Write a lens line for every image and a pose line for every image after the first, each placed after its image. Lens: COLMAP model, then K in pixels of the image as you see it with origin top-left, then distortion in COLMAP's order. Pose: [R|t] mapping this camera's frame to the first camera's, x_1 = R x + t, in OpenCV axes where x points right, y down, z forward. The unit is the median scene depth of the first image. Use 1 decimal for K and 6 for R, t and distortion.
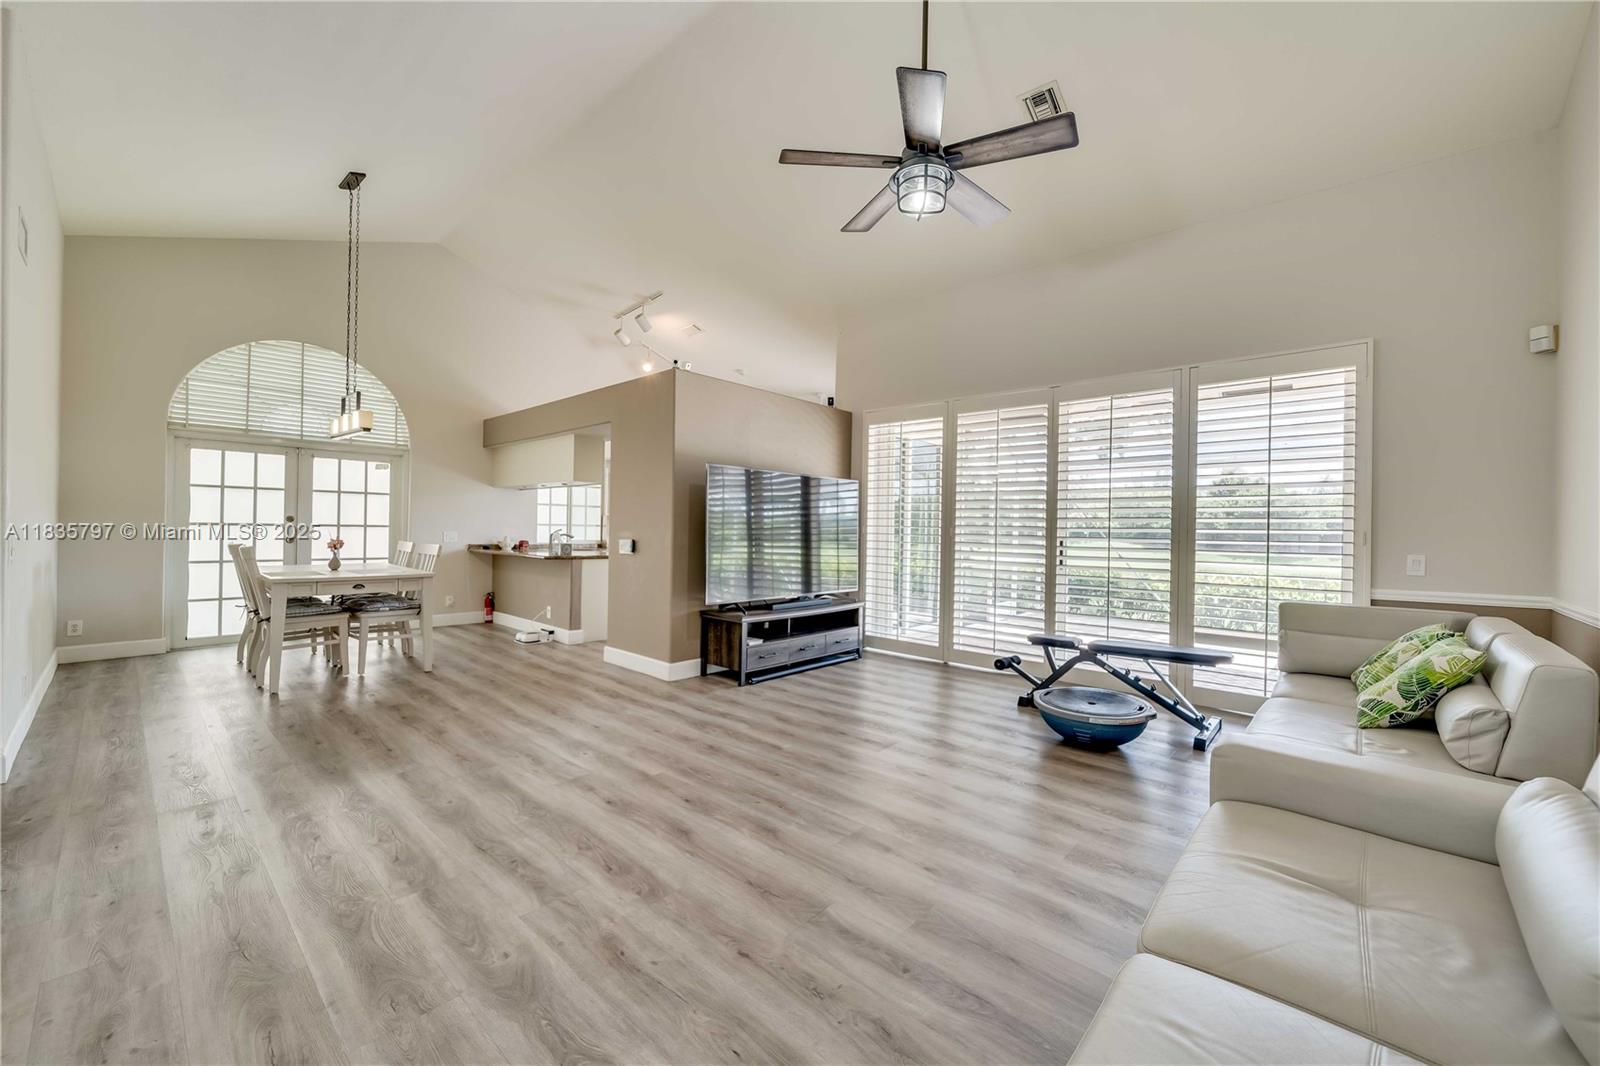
lens RADIAL K [[614.3, 0, 807.2], [0, 614.3, 528.5], [0, 0, 1]] dist [-0.001504, -0.000151]
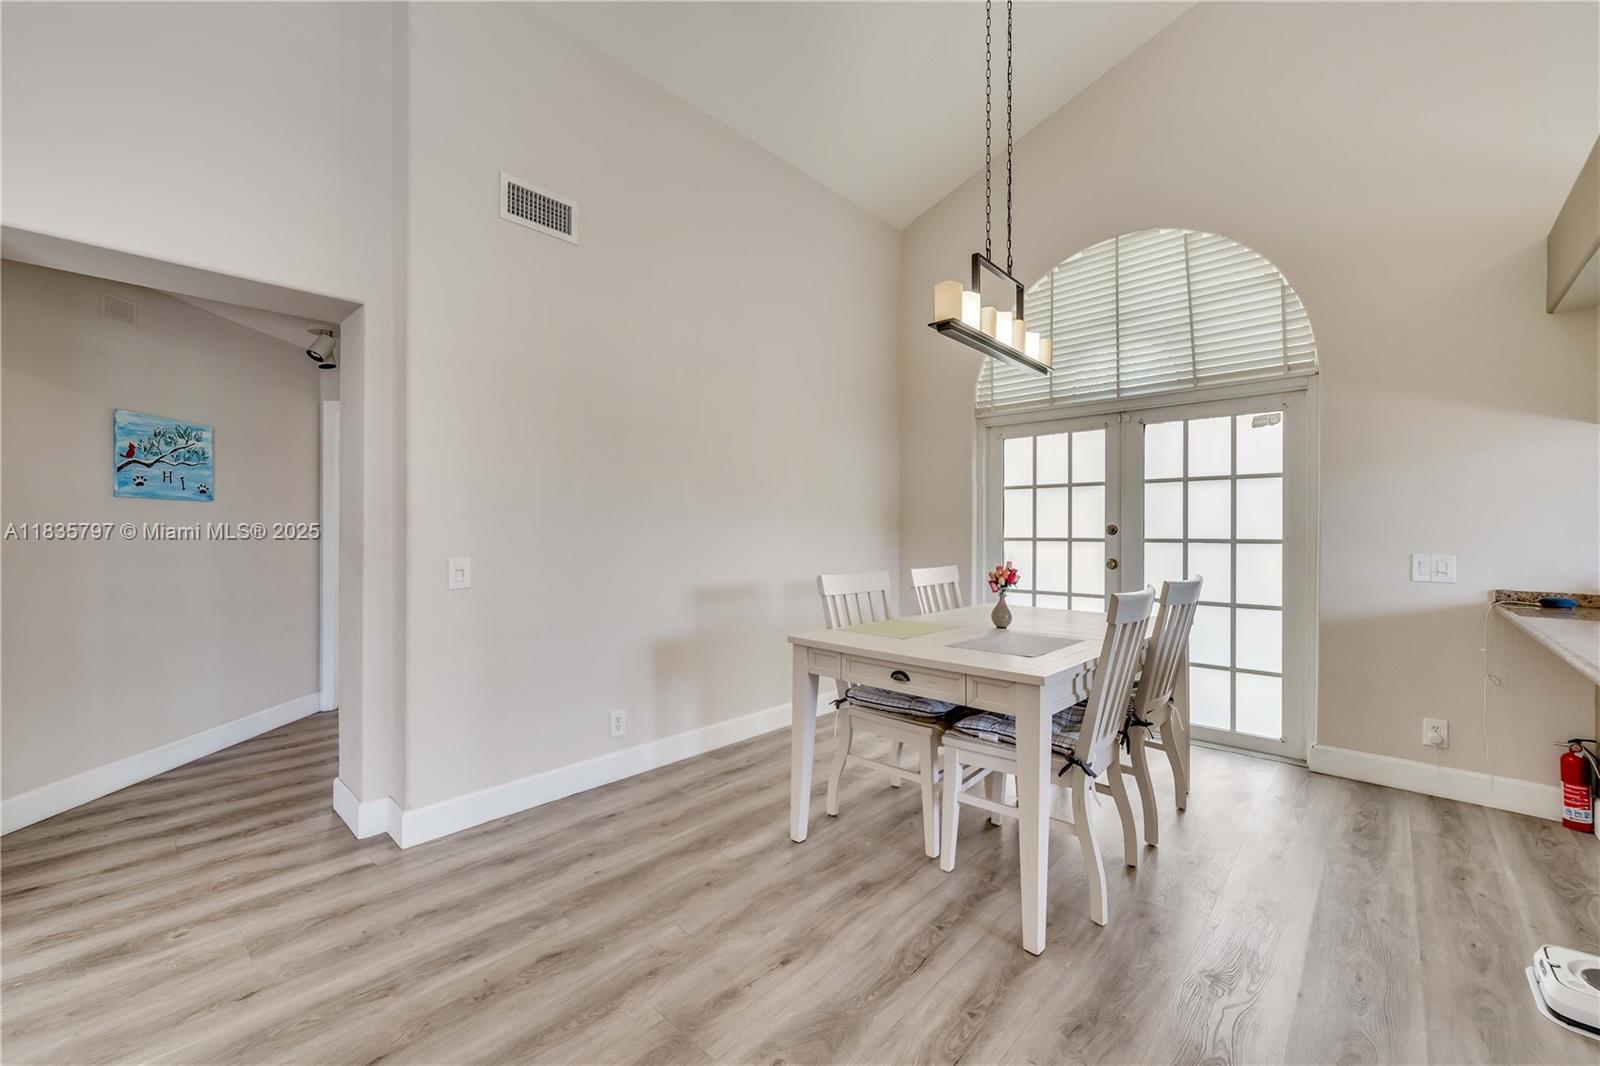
lens RADIAL K [[644.0, 0, 804.9], [0, 644.0, 531.9], [0, 0, 1]] dist [-0.000931, 0.000074]
pose [[-0.012758, -0.018798, -0.999742, -0.240471], [-0.001468, 0.999823, -0.018780, -0.001642], [0.999918, 0.001228, -0.012783, 0.876635]]
